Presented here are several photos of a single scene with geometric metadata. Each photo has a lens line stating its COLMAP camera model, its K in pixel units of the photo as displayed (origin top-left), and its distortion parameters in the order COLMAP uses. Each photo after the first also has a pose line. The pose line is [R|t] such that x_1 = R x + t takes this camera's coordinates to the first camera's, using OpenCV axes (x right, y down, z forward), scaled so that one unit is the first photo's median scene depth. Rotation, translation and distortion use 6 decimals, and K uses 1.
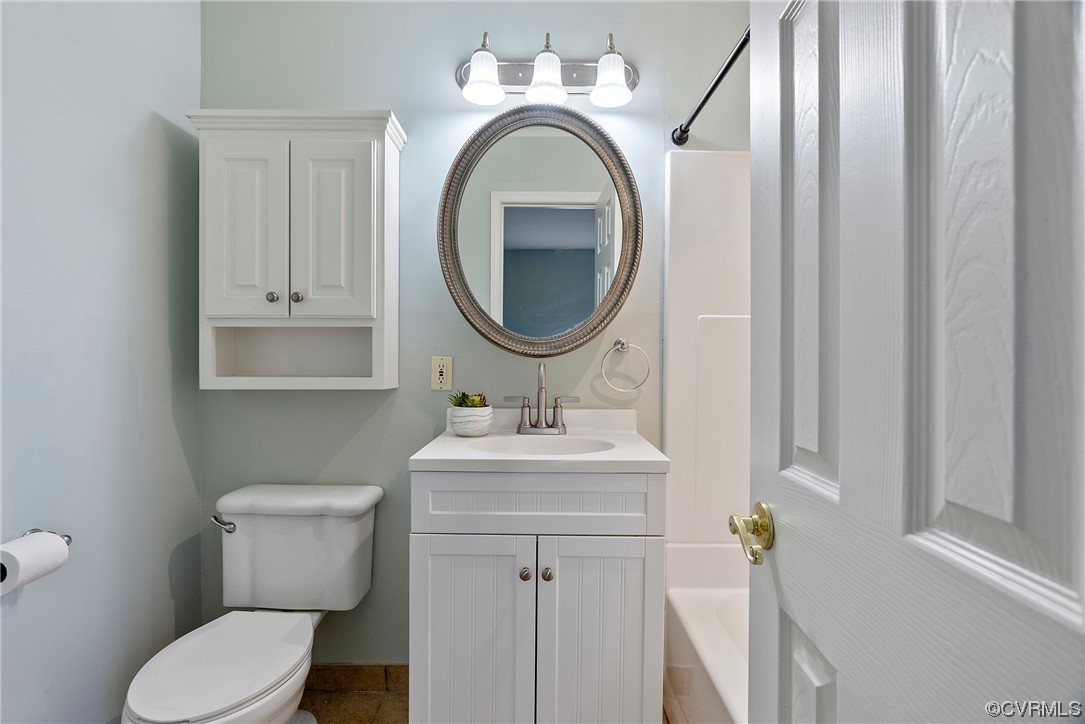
lens RADIAL K [[493.5, 0, 535.8], [0, 493.5, 367.6], [0, 0, 1]] dist [-0.015640, 0.001851]
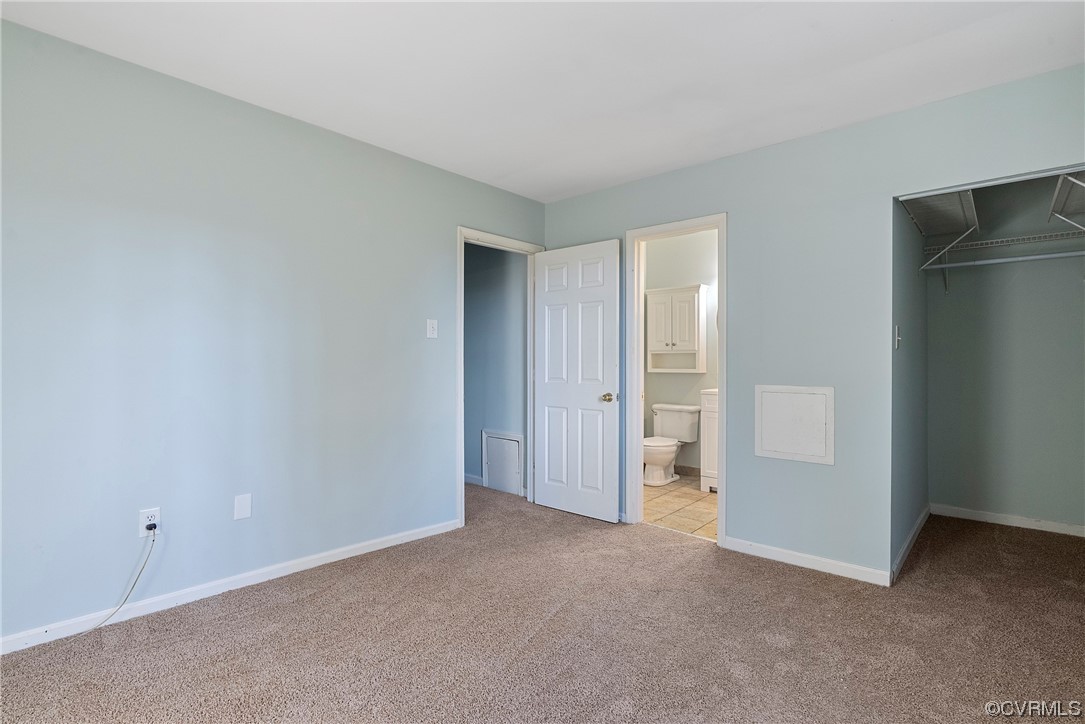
lens RADIAL K [[535.8, 0, 539.0], [0, 535.8, 365.4], [0, 0, 1]] dist [-0.001755, 0.000987]
pose [[0.734808, -0.002353, -0.678272, 1.258969], [0.001594, 0.999997, -0.001743, 0.001324], [0.678274, 0.000199, 0.734809, -2.204586]]
